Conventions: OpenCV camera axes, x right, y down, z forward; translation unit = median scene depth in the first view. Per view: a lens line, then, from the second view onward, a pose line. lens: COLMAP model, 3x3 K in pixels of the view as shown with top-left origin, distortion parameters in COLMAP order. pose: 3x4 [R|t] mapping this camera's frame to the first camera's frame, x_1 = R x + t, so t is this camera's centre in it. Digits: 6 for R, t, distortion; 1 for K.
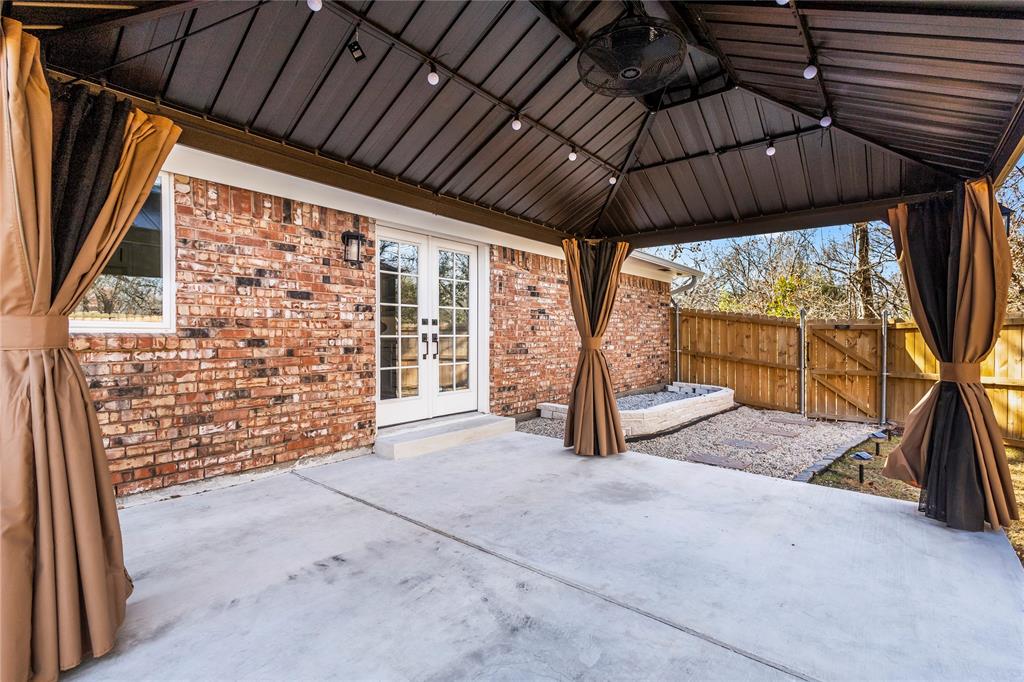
lens RADIAL K [[469.6, 0, 511.6], [0, 469.6, 338.3], [0, 0, 1]] dist [0.008193, -0.000858]
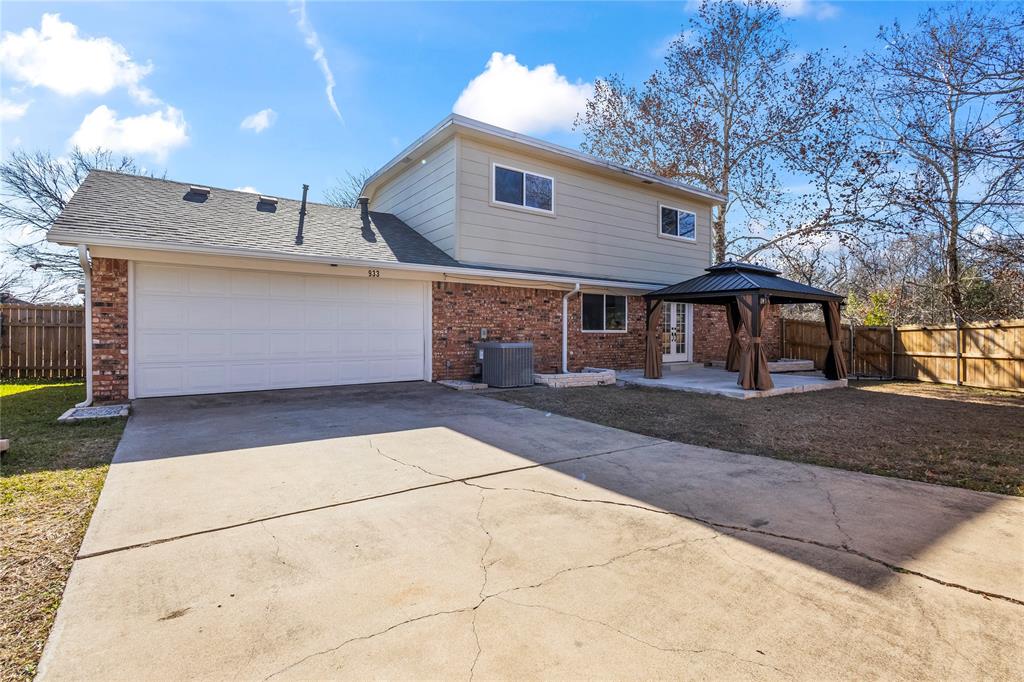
lens RADIAL K [[469.6, 0, 511.6], [0, 469.6, 338.3], [0, 0, 1]] dist [0.008193, -0.000858]
pose [[0.965841, 0.005417, -0.259080, -0.359830], [-0.003360, 0.999959, 0.008379, 0.003764], [0.259115, -0.007223, 0.965819, -1.899487]]
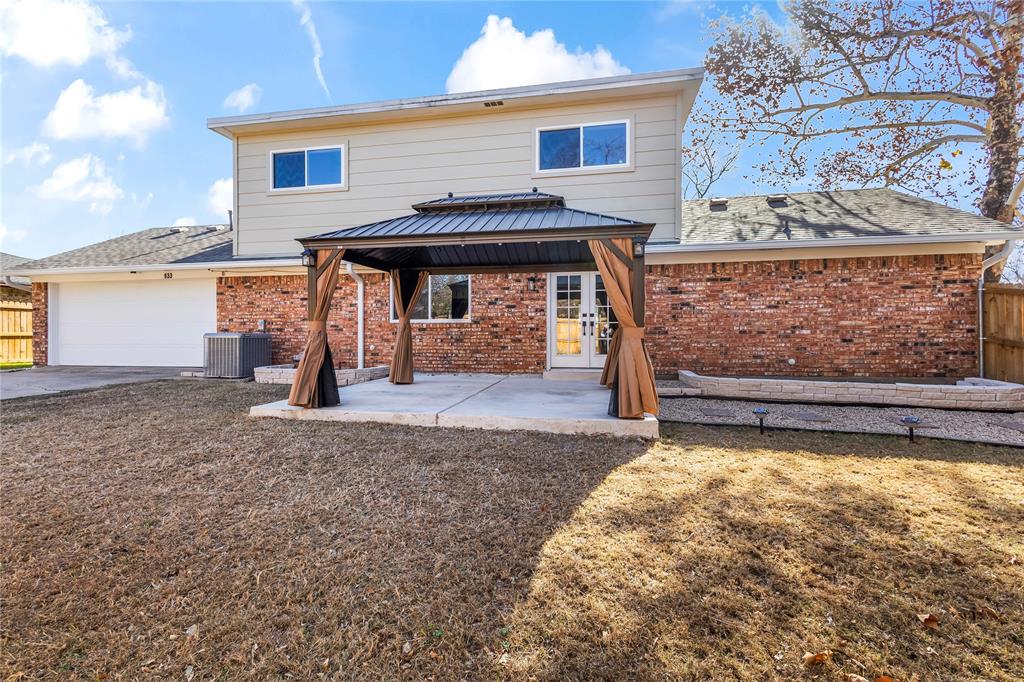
lens RADIAL K [[469.6, 0, 511.6], [0, 469.6, 338.3], [0, 0, 1]] dist [0.008193, -0.000858]
pose [[0.479286, 0.016579, -0.877502, 1.194511], [0.000071, 0.999821, 0.018928, 0.019711], [0.877659, -0.009135, 0.479199, -0.129036]]
